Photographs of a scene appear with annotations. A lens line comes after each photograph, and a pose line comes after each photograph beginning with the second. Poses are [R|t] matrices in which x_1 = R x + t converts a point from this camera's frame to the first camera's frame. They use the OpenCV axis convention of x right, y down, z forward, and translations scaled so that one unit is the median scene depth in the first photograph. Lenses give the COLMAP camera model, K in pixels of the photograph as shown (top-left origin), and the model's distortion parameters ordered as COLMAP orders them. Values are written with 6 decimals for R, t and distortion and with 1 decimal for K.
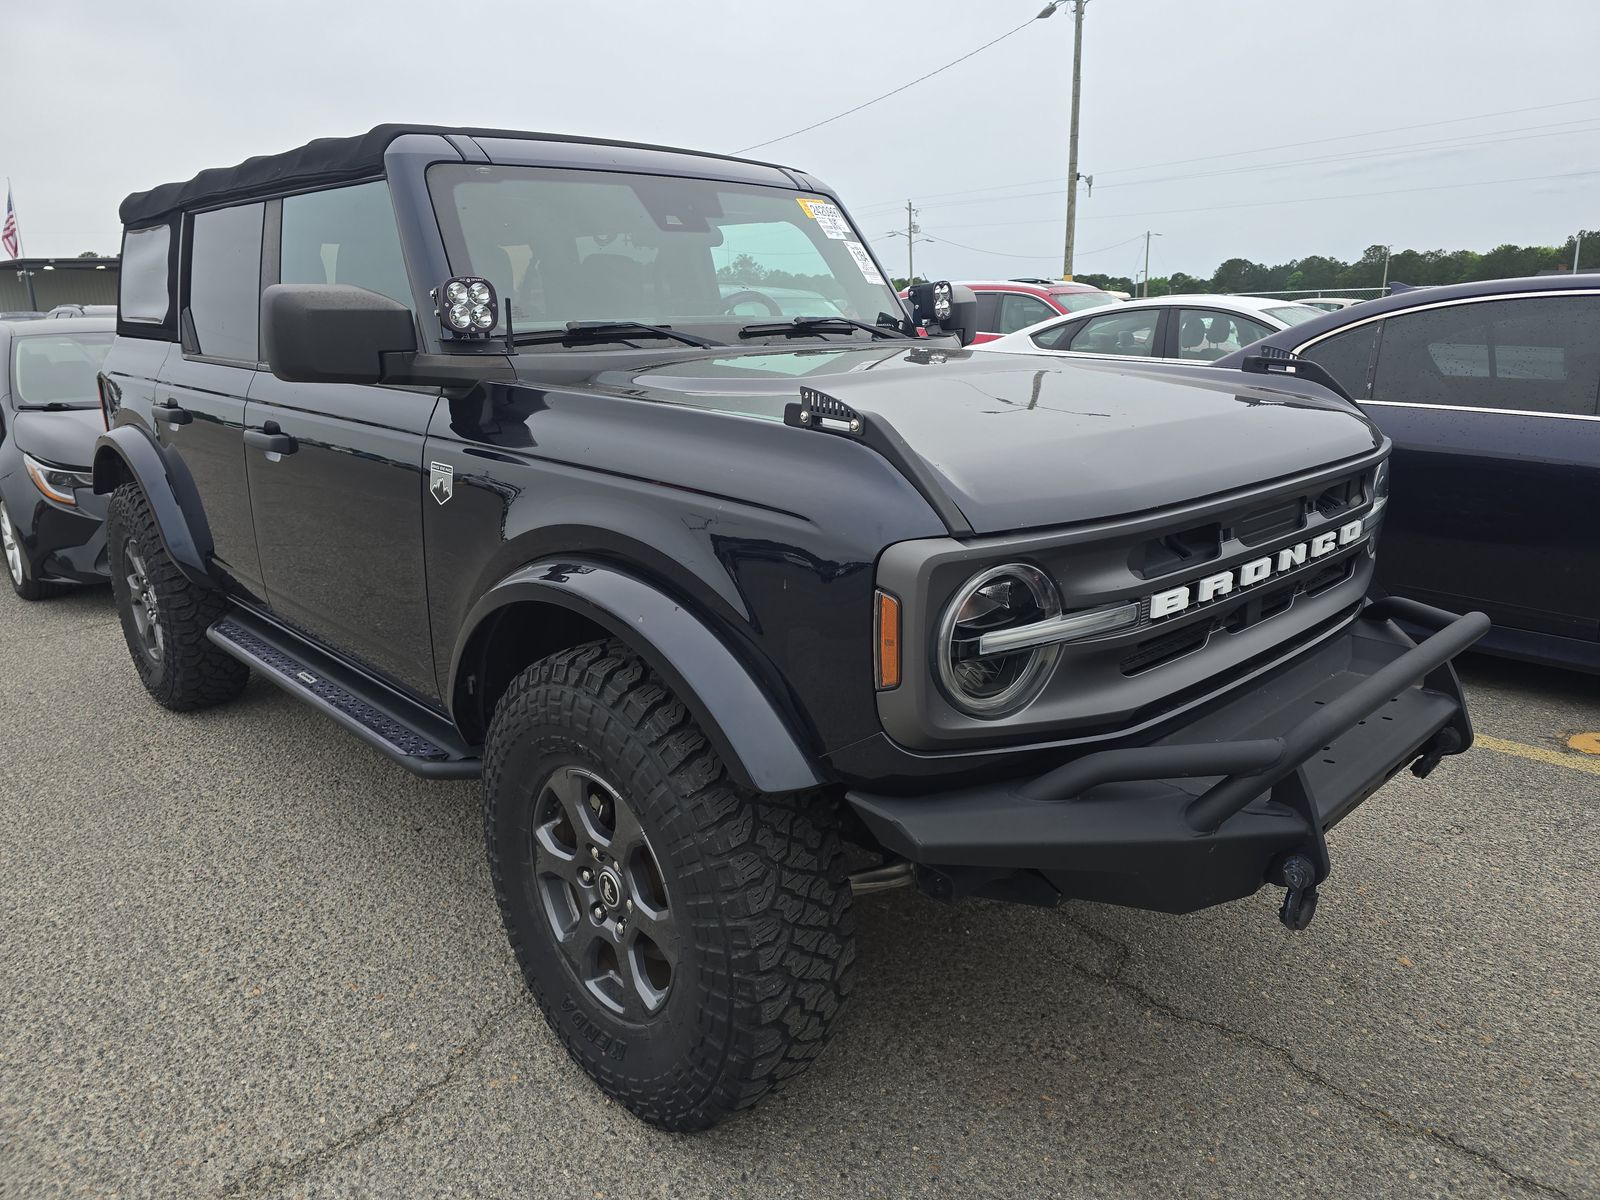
lens RADIAL K [[1098.1, 0, 800.0], [0, 1098.1, 600.0], [0, 0, 1]] dist [-0.002603, -0.004586]
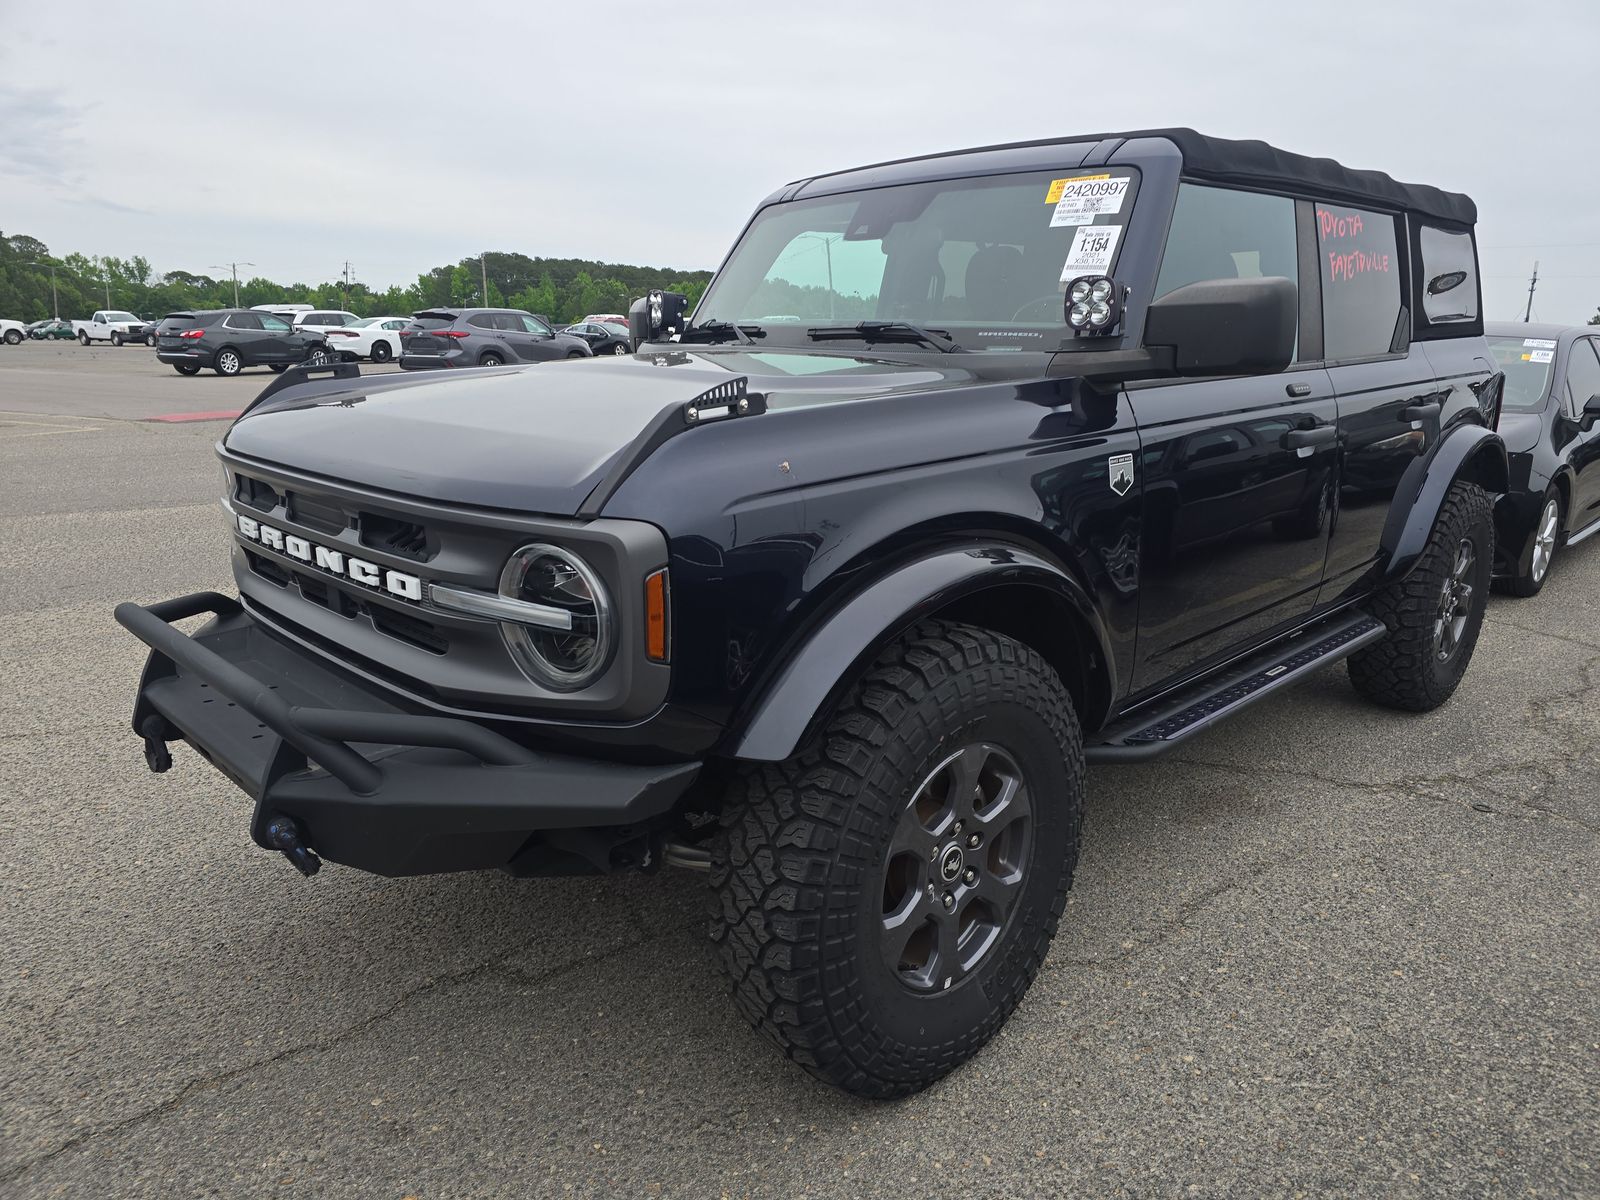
lens RADIAL K [[1117.7, 0, 802.8], [0, 1117.7, 588.9], [0, 0, 1]] dist [-0.002158, -0.002926]
pose [[-0.000356, 0.253070, -0.967448, 1.134047], [-0.261366, 0.933796, 0.244363, -0.296941], [0.965240, 0.252945, 0.065812, 1.063630]]
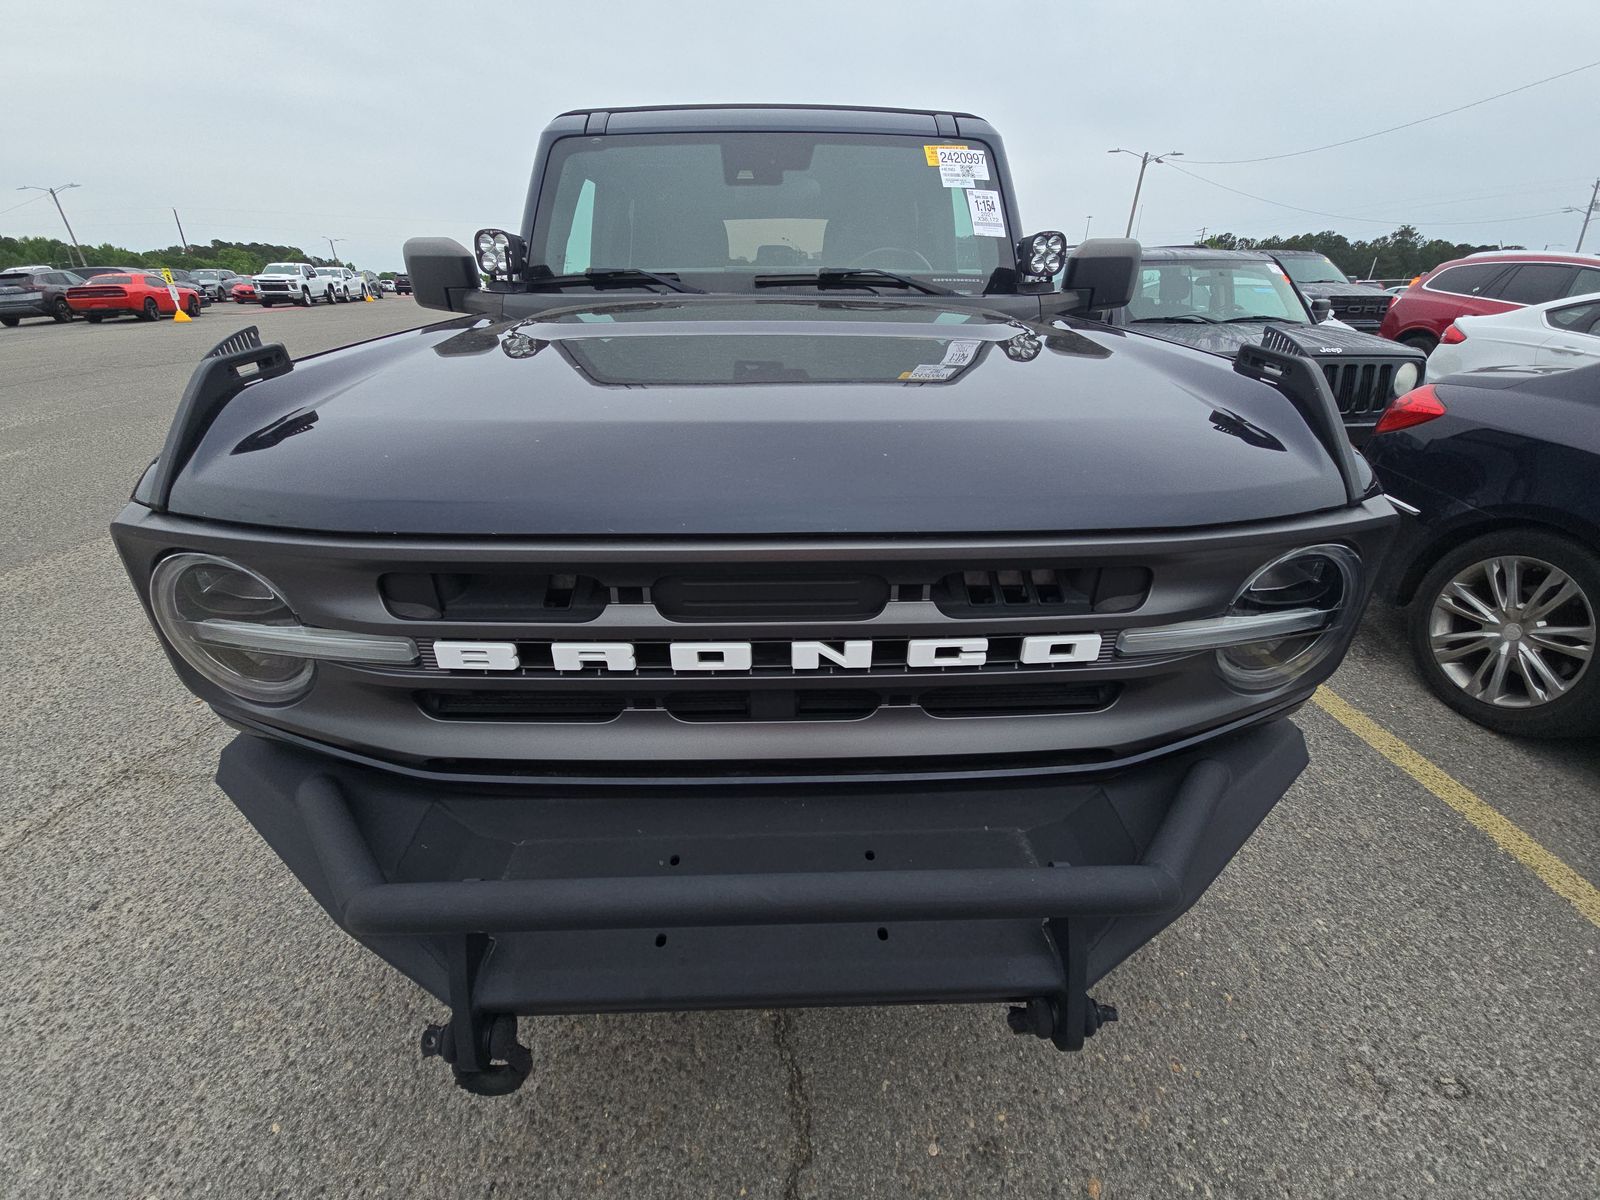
lens RADIAL K [[664.0, 0, 800.0], [0, 664.0, 600.0], [0, 0, 1]] dist [-0.006001, -0.000143]
pose [[0.738472, 0.322171, -0.592338, 0.521520], [-0.193411, 0.942764, 0.271640, -0.140602], [0.645949, -0.086033, 0.758517, 0.529557]]
